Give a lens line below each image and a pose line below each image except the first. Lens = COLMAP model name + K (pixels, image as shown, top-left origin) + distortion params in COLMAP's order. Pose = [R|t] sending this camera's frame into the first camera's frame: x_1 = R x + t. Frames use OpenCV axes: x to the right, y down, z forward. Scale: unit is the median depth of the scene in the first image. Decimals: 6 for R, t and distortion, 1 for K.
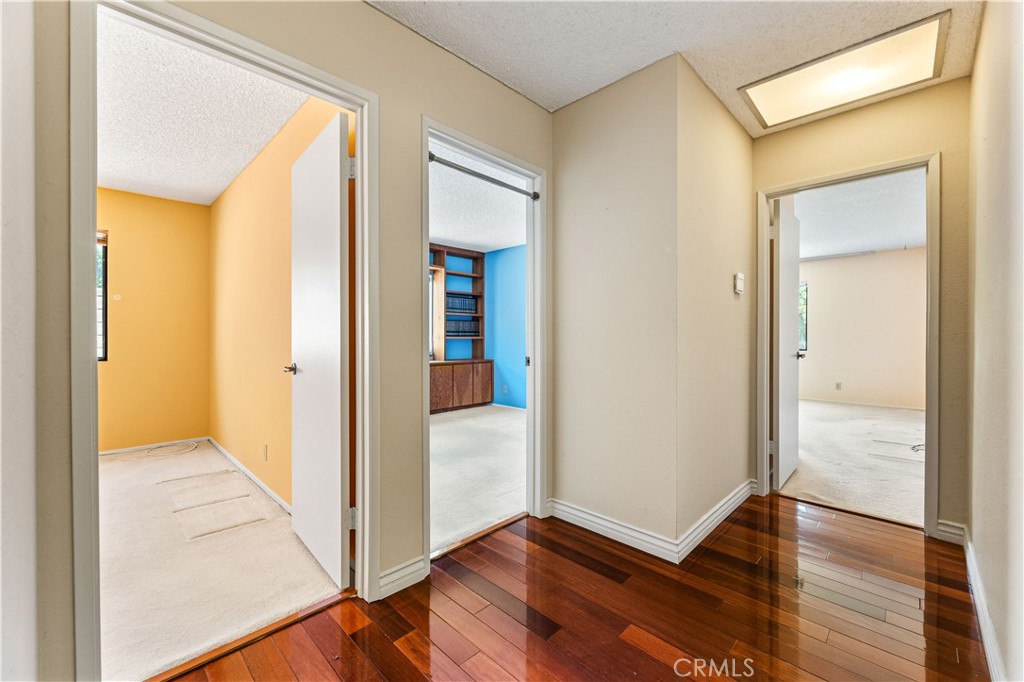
lens RADIAL K [[414.8, 0, 522.0], [0, 414.8, 336.6], [0, 0, 1]] dist [-0.000771, 0.000788]
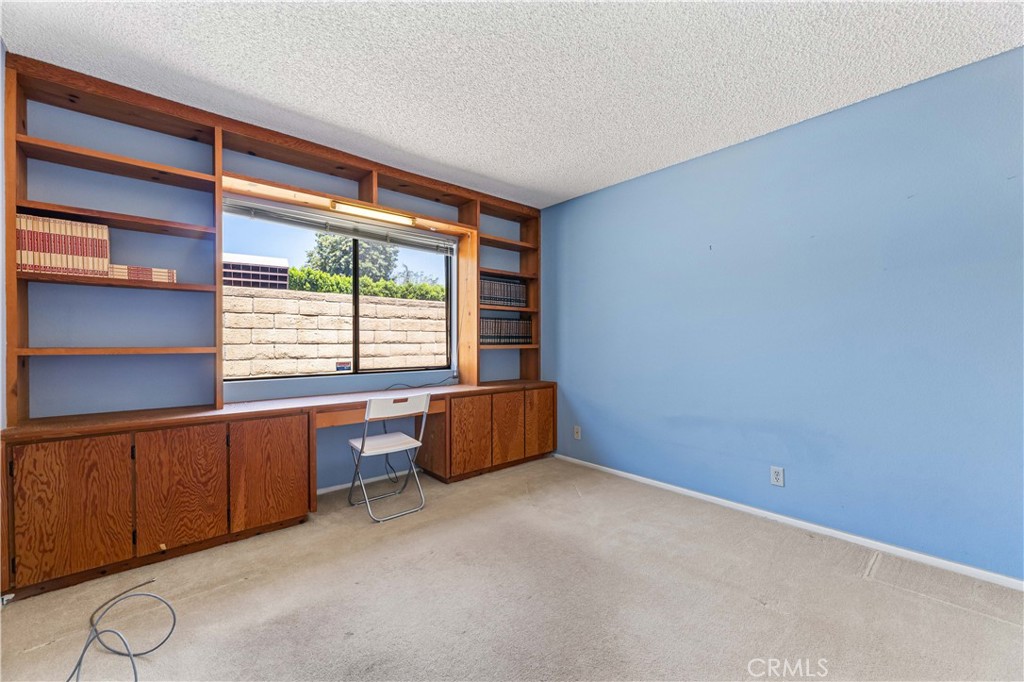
lens RADIAL K [[414.8, 0, 511.2], [0, 414.8, 339.3], [0, 0, 1]] dist [-0.000771, 0.000788]
pose [[0.995854, -0.004963, -0.090830, -0.078012], [0.004671, 0.999983, -0.003427, -0.005838], [0.090846, 0.002989, 0.995860, 0.380546]]
